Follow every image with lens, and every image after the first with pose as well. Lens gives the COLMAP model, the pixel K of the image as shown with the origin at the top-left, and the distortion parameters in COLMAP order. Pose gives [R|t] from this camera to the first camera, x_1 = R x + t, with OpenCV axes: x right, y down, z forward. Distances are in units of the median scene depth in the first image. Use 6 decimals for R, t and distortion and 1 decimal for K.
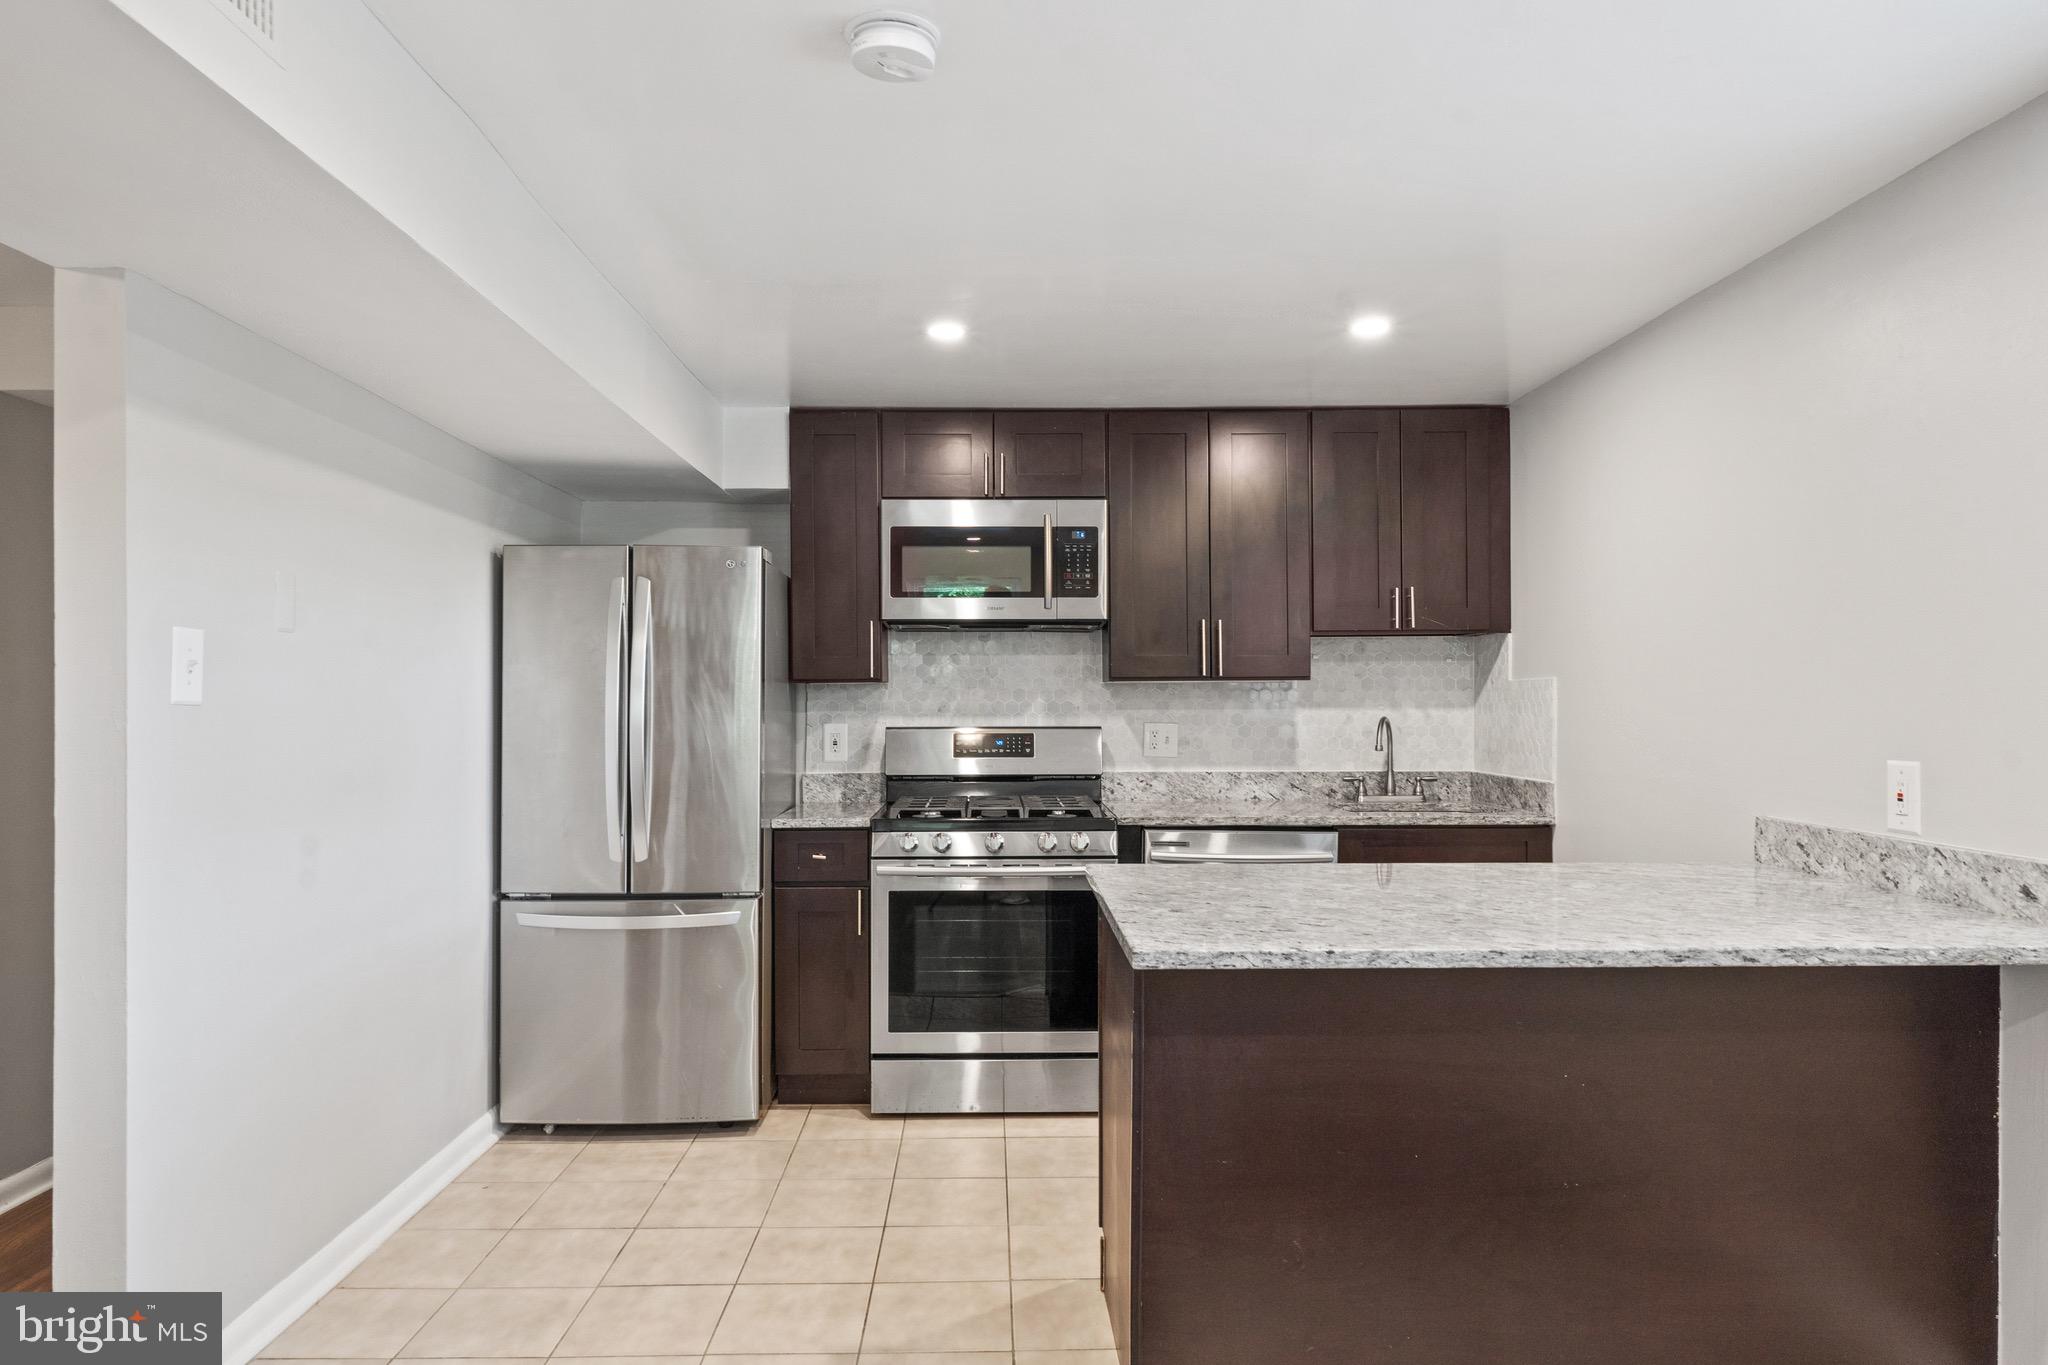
lens RADIAL K [[1258.1, 0, 1018.9], [0, 1258.1, 688.7], [0, 0, 1]] dist [-0.000374, 0.000540]
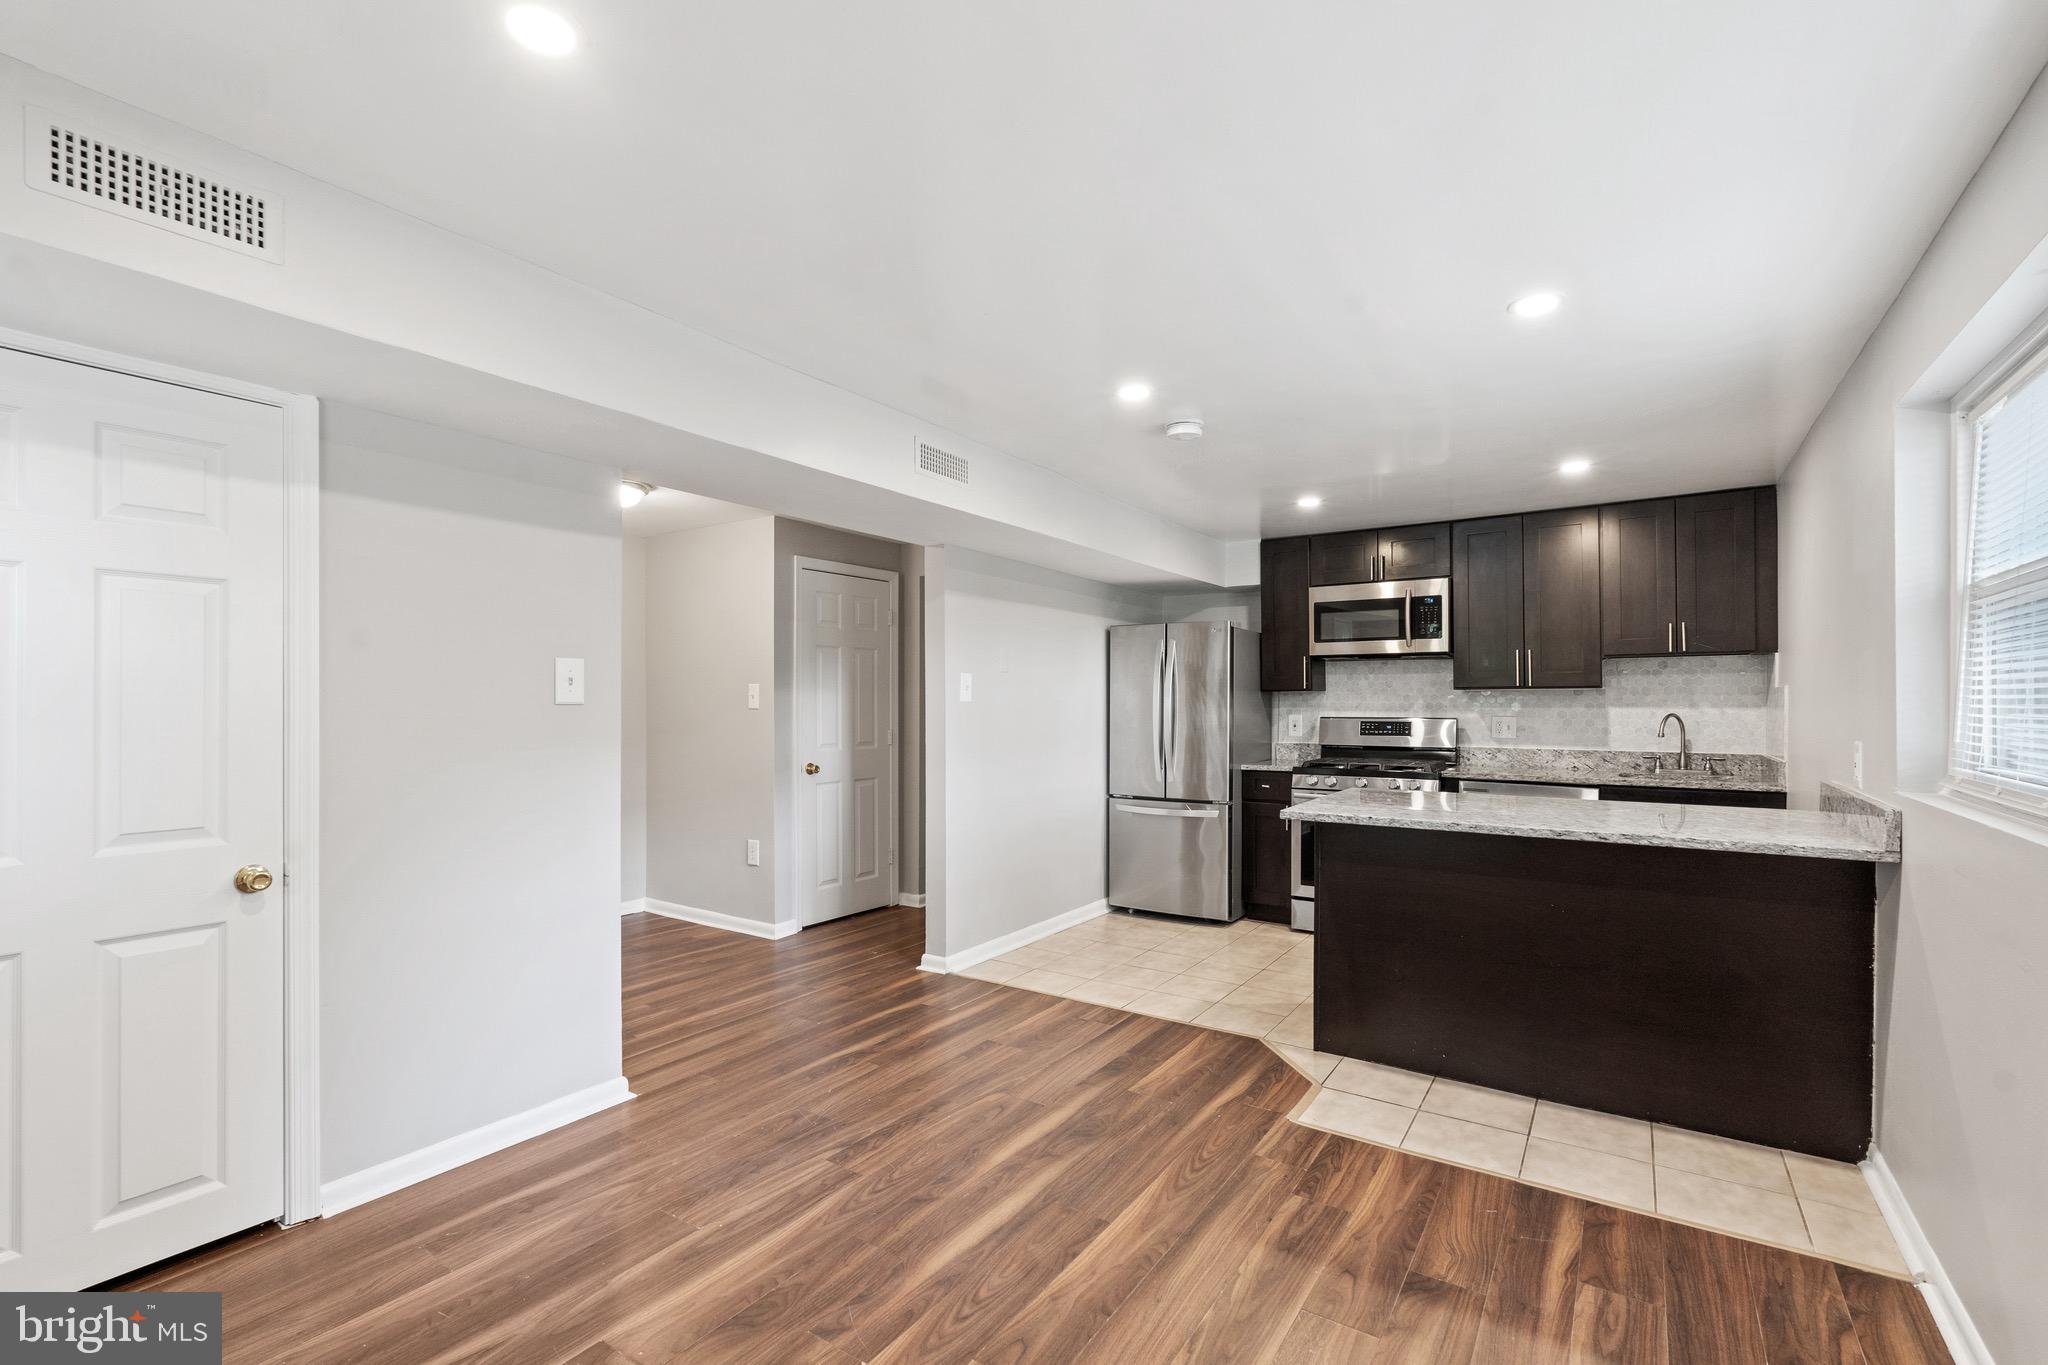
lens RADIAL K [[916.2, 0, 1027.2], [0, 916.2, 698.6], [0, 0, 1]] dist [-0.000773, 0.000056]
pose [[0.822381, -0.000762, -0.568937, 0.290172], [0.003661, 0.999985, 0.003952, -0.001224], [0.568926, -0.005333, 0.822372, -0.274805]]
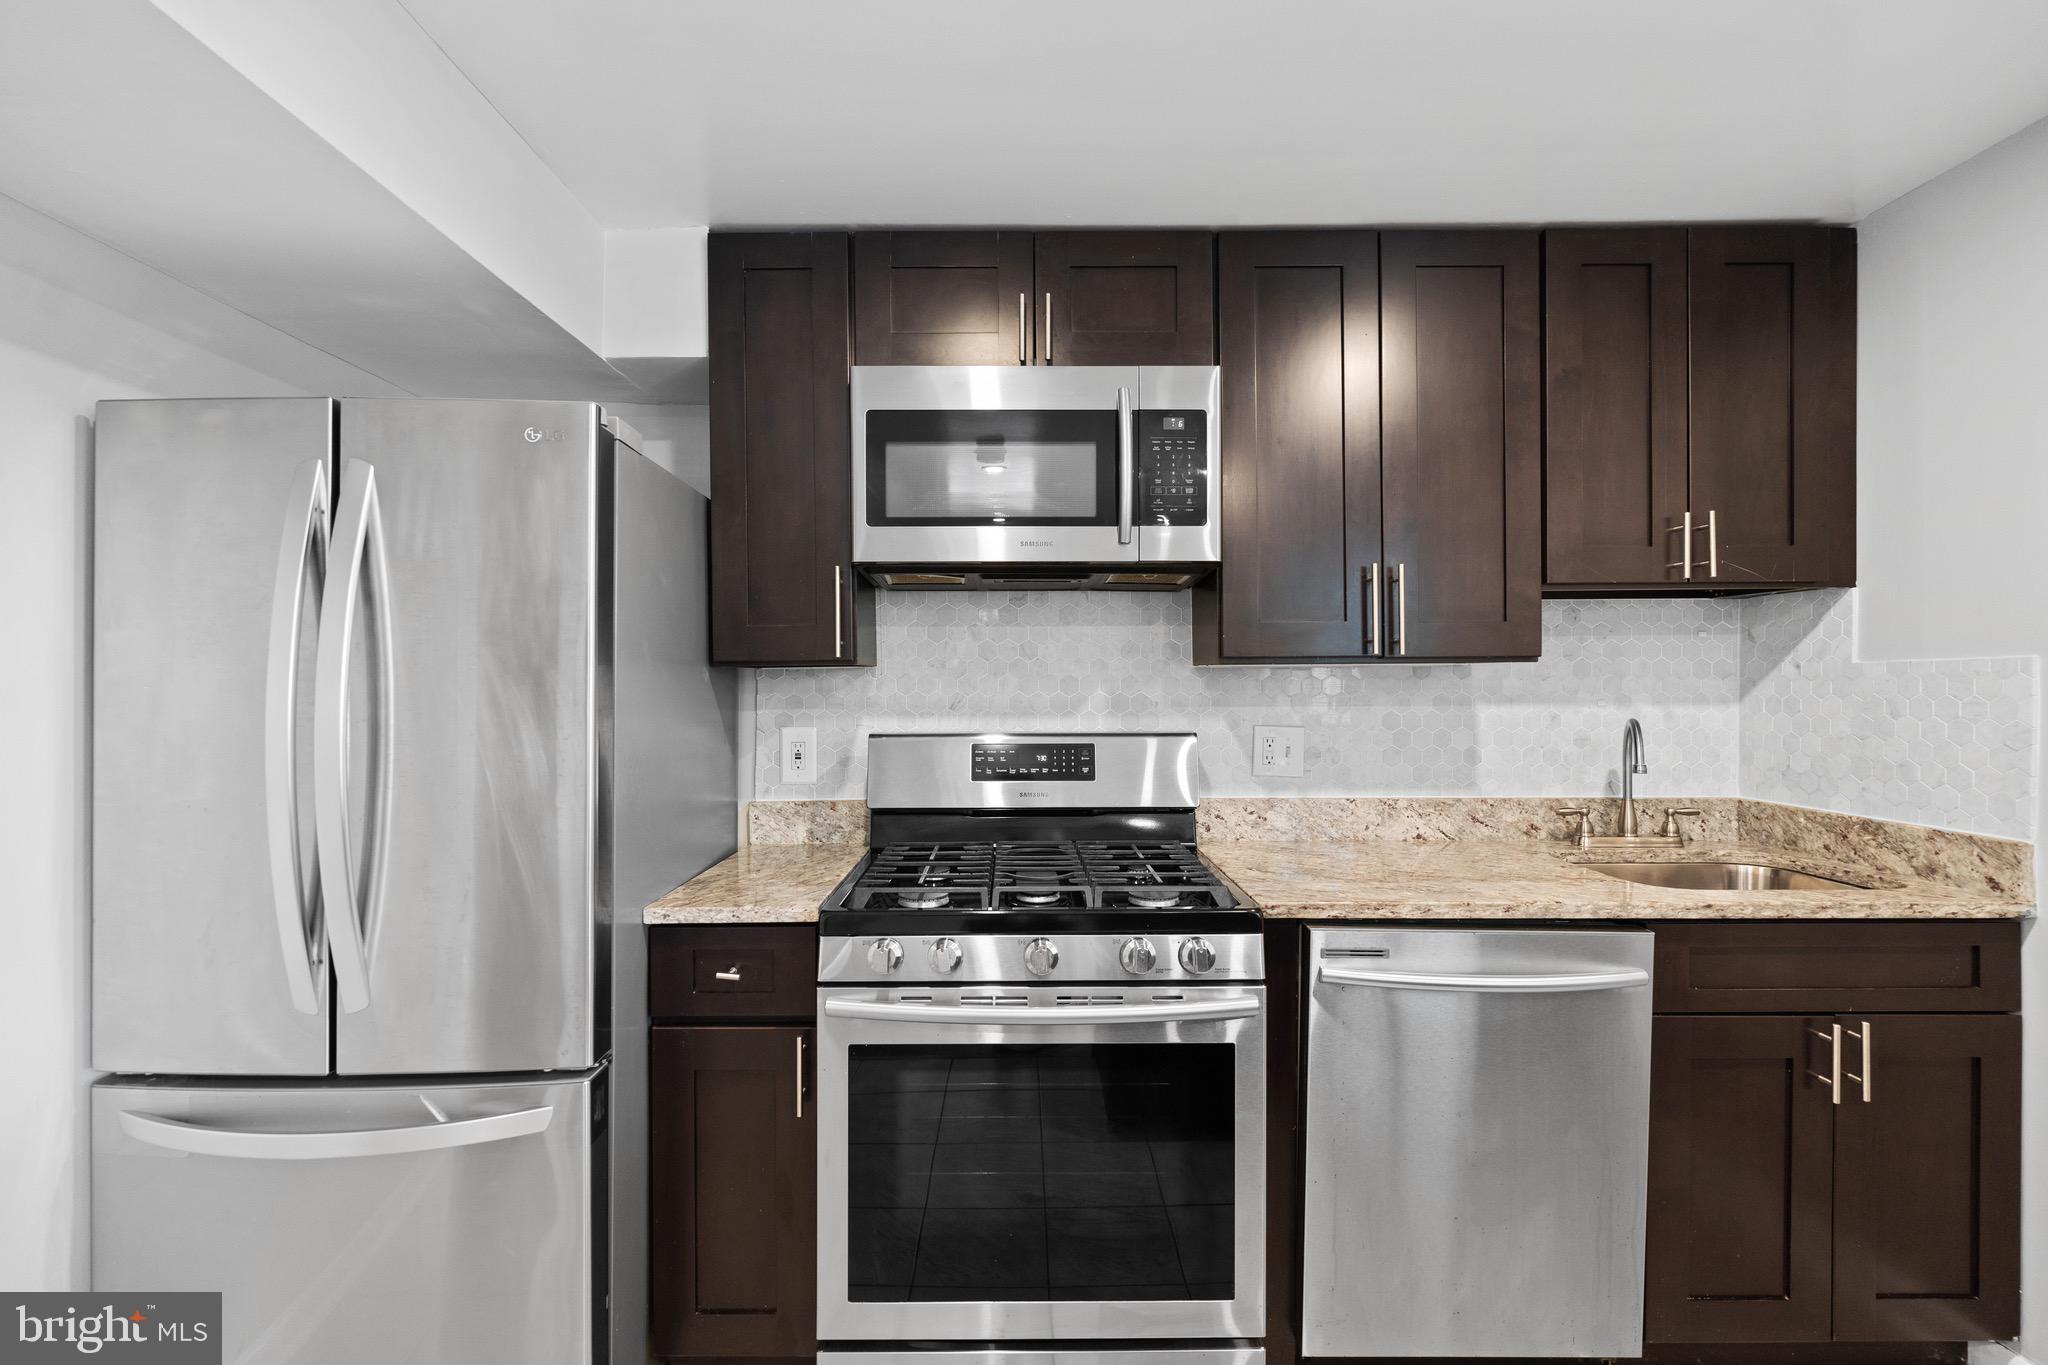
lens RADIAL K [[904.9, 0, 1025.8], [0, 904.9, 691.0], [0, 0, 1]] dist [0.000520, -0.000015]
pose [[0.999976, 0.000213, -0.006961, -0.021331], [-0.000092, 0.999849, 0.017366, -0.000184], [0.006964, -0.017365, 0.999825, 0.548488]]
